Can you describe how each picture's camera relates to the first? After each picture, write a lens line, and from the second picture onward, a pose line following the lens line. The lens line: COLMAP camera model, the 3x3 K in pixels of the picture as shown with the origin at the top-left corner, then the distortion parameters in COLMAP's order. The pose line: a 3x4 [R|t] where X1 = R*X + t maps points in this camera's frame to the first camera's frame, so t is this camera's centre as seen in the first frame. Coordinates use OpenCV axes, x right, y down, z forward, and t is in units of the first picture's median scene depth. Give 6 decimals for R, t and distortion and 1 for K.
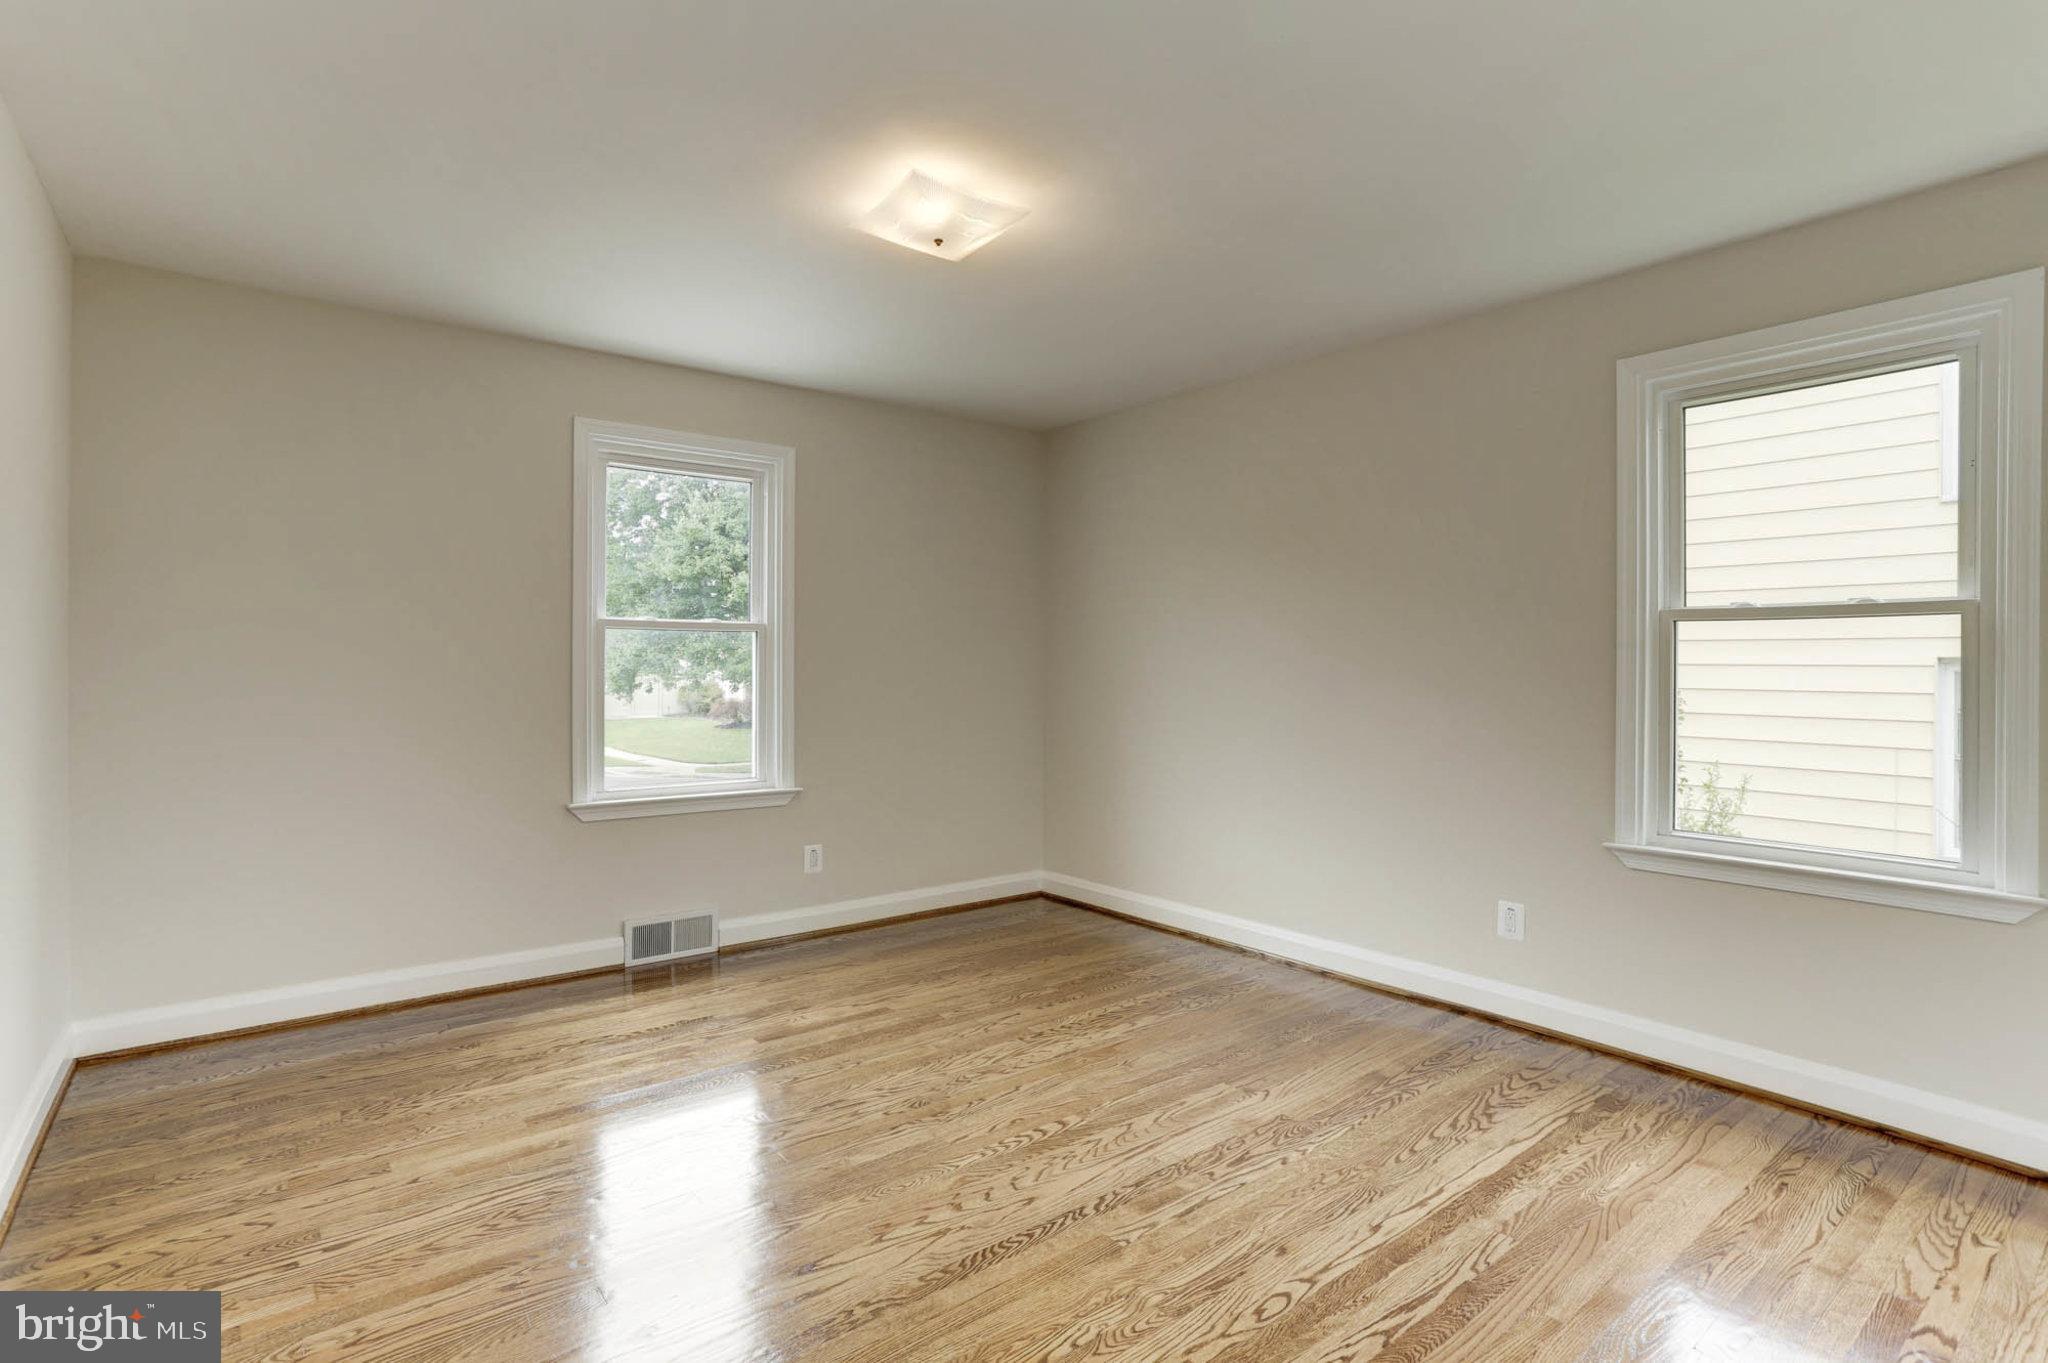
lens RADIAL K [[1004.5, 0, 1054.7], [0, 1004.5, 679.1], [0, 0, 1]] dist [-0.059553, 0.039282]
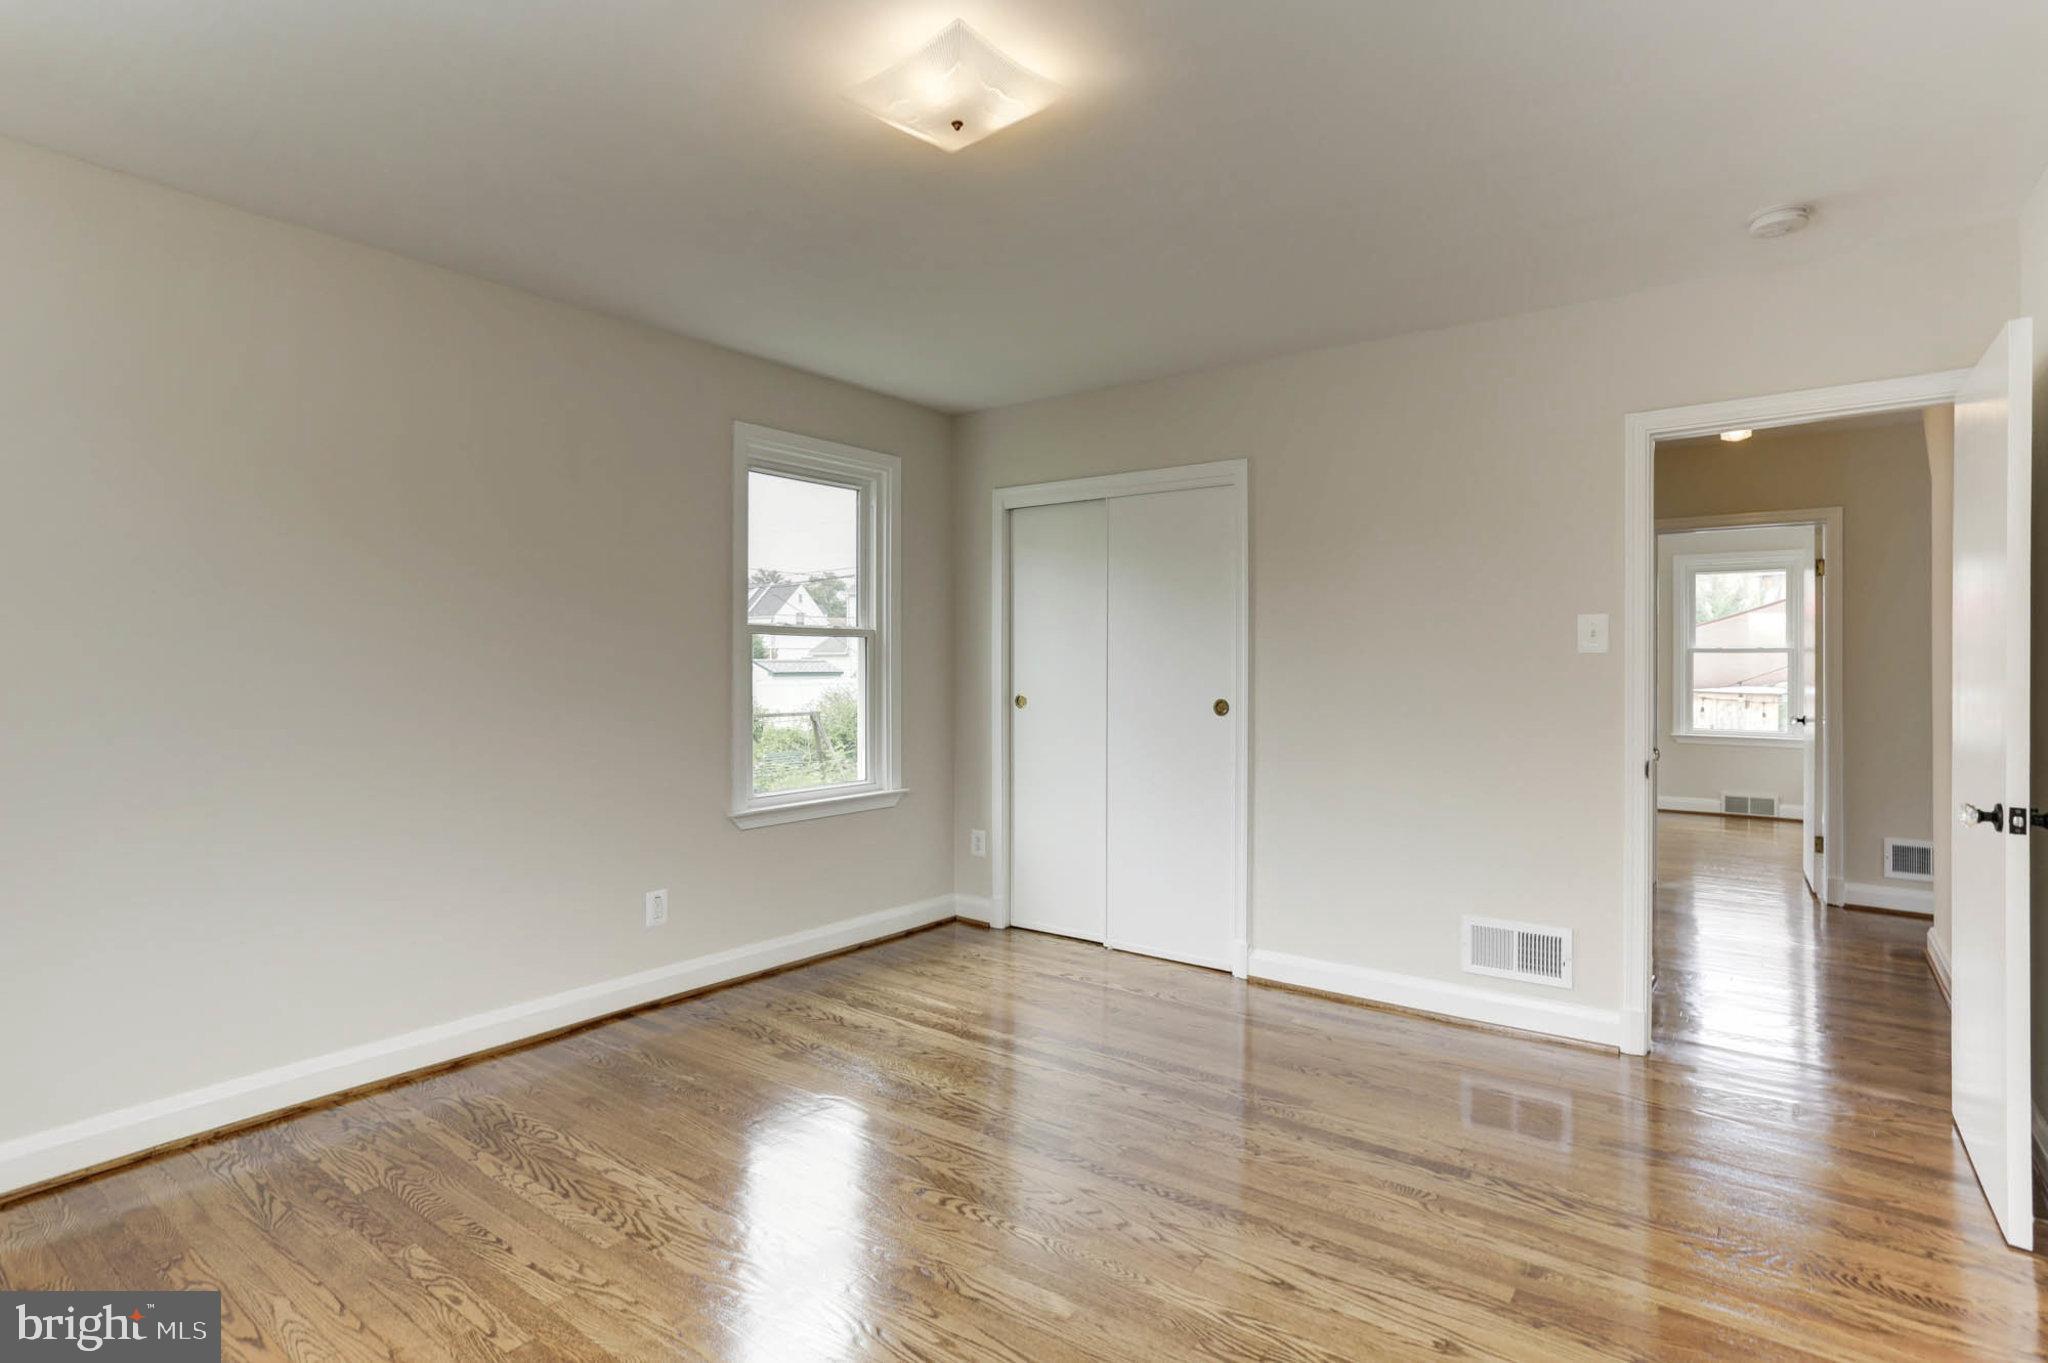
lens RADIAL K [[1005.3, 0, 1010.4], [0, 1005.3, 661.8], [0, 0, 1]] dist [-0.050116, 0.038491]
pose [[-0.206777, -0.002481, 0.978385, -0.791284], [0.012771, 0.999905, 0.005235, -0.028282], [-0.978305, 0.013578, -0.206725, 0.989070]]
